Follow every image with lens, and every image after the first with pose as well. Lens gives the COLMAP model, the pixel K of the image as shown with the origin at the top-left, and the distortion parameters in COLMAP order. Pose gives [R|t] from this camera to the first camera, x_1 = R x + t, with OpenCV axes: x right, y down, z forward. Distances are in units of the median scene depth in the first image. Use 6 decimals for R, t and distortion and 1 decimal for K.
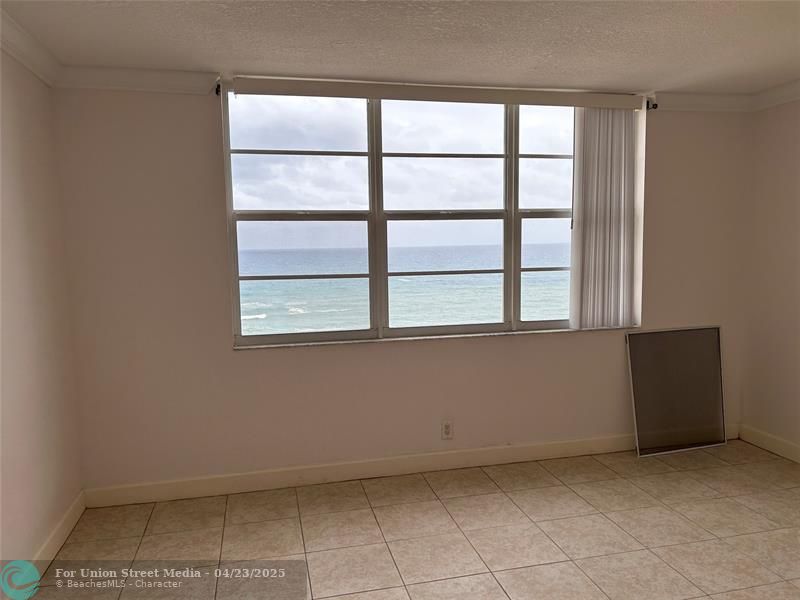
lens RADIAL K [[603.2, 0, 398.5], [0, 603.2, 284.5], [0, 0, 1]] dist [0.069111, -0.074306]
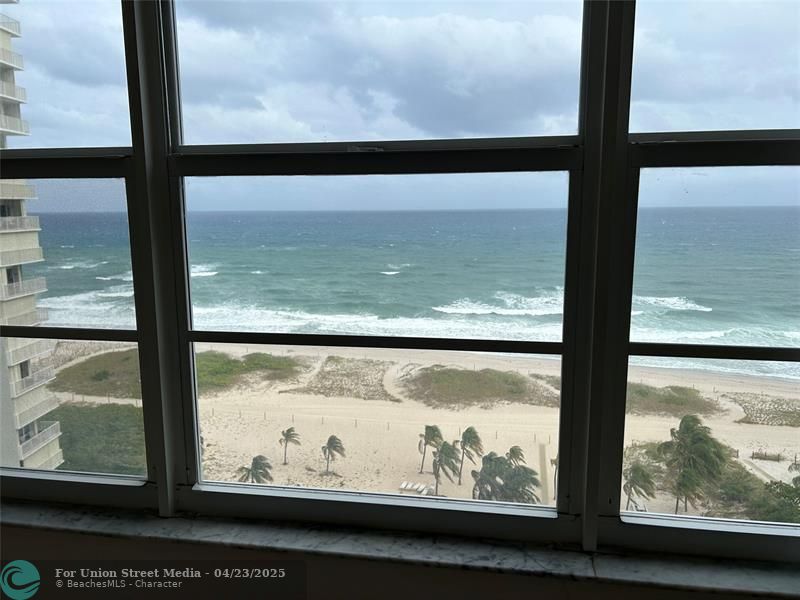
lens RADIAL K [[603.8, 0, 396.3], [0, 603.8, 288.3], [0, 0, 1]] dist [0.096277, -0.138436]
pose [[0.920016, 0.068528, -0.385841, 0.218881], [-0.040909, 0.996007, 0.079353, -0.074098], [0.389739, -0.057222, 0.919146, 0.720364]]
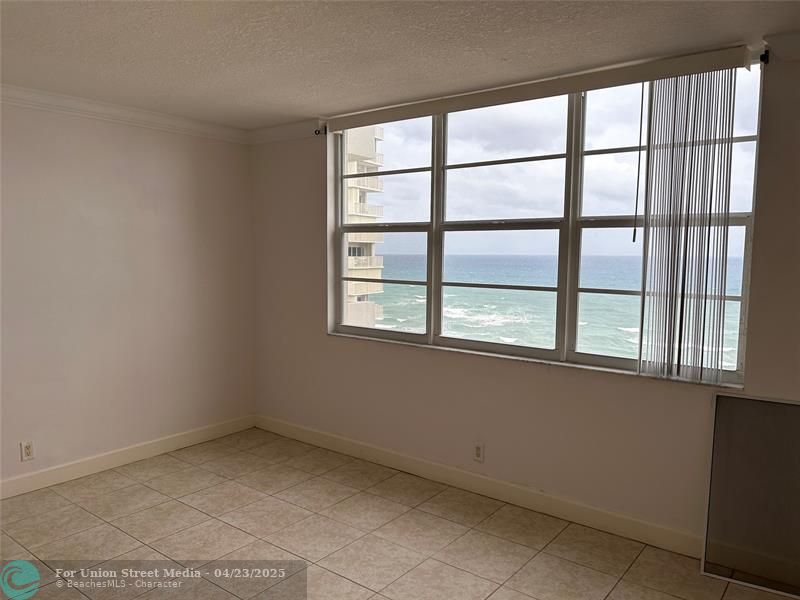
lens RADIAL K [[603.2, 0, 398.5], [0, 603.2, 284.5], [0, 0, 1]] dist [0.069111, -0.074306]
pose [[0.622714, 0.067821, -0.779505, 0.726645], [-0.070306, 0.997057, 0.030585, -0.041258], [0.779285, 0.035758, 0.625649, 0.298838]]
